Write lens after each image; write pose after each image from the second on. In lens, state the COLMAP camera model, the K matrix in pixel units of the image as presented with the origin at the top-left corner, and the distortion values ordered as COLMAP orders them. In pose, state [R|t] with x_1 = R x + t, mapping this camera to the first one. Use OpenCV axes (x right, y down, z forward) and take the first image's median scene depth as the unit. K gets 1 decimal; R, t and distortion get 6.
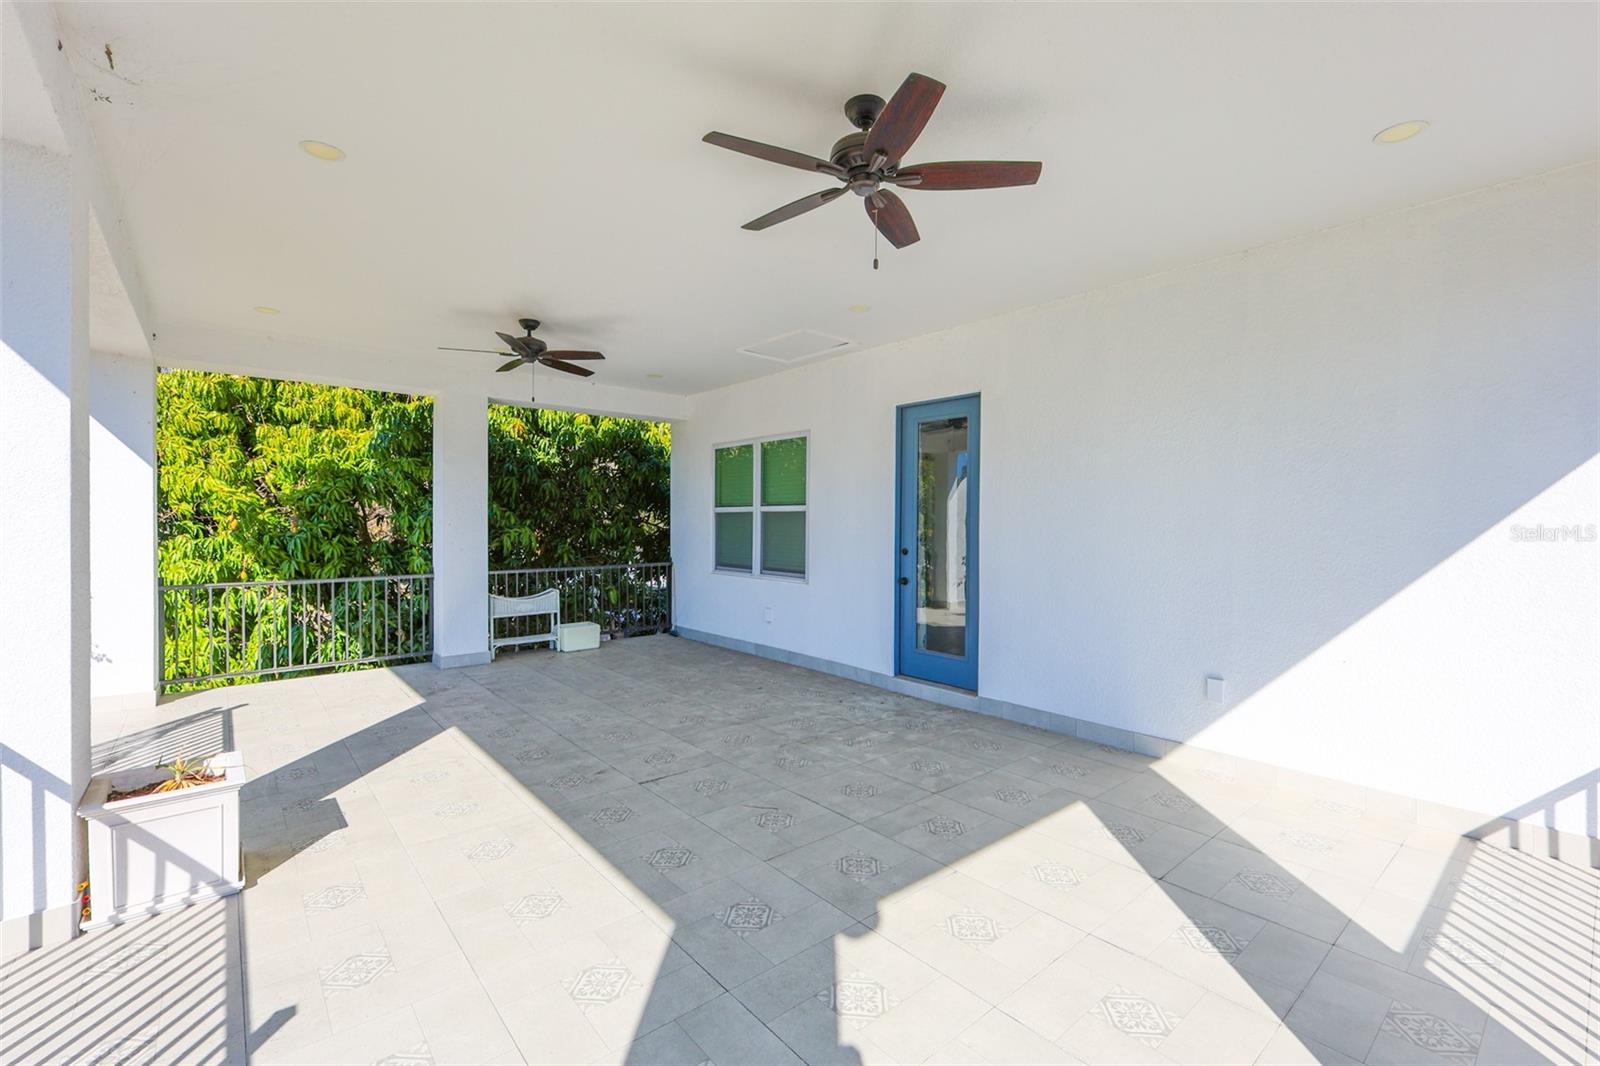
lens RADIAL K [[680.0, 0, 794.1], [0, 680.0, 564.5], [0, 0, 1]] dist [0.013808, 0.000216]
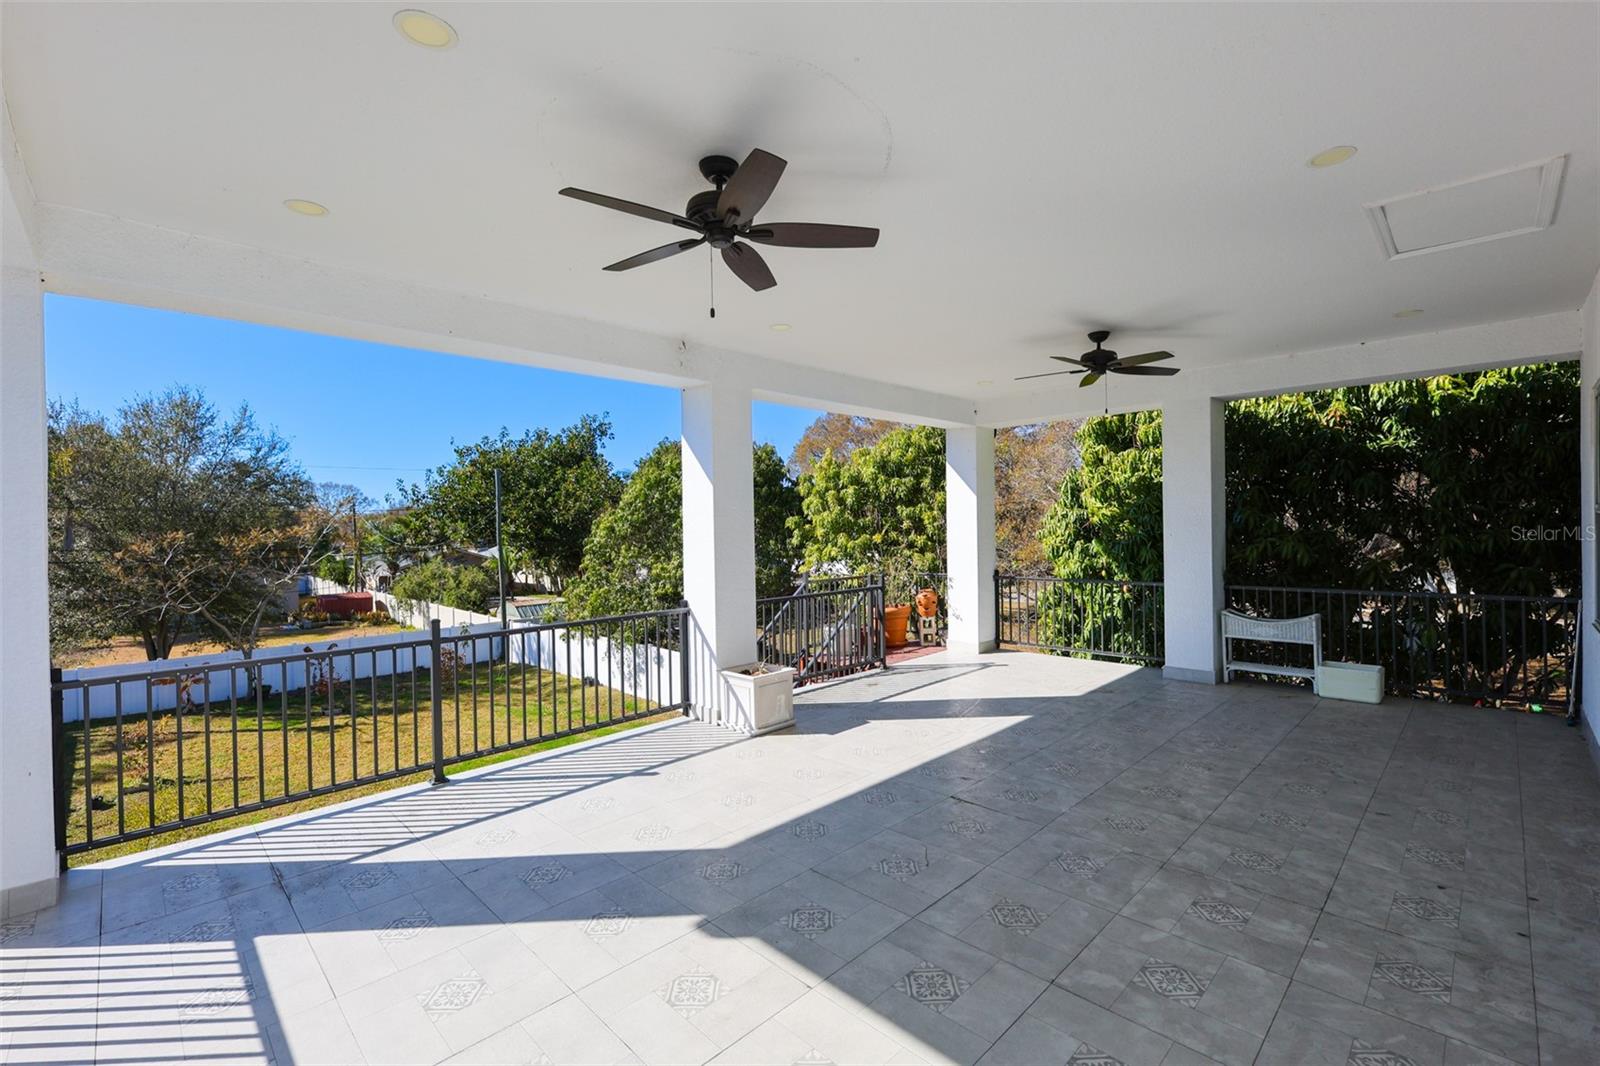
lens RADIAL K [[690.8, 0, 802.0], [0, 690.8, 529.9], [0, 0, 1]] dist [0.001192, 0.000562]
pose [[0.087018, -0.001434, -0.996206, 0.650906], [-0.042406, 0.999087, -0.005142, -0.053464], [0.995304, 0.042692, 0.086878, 0.551714]]
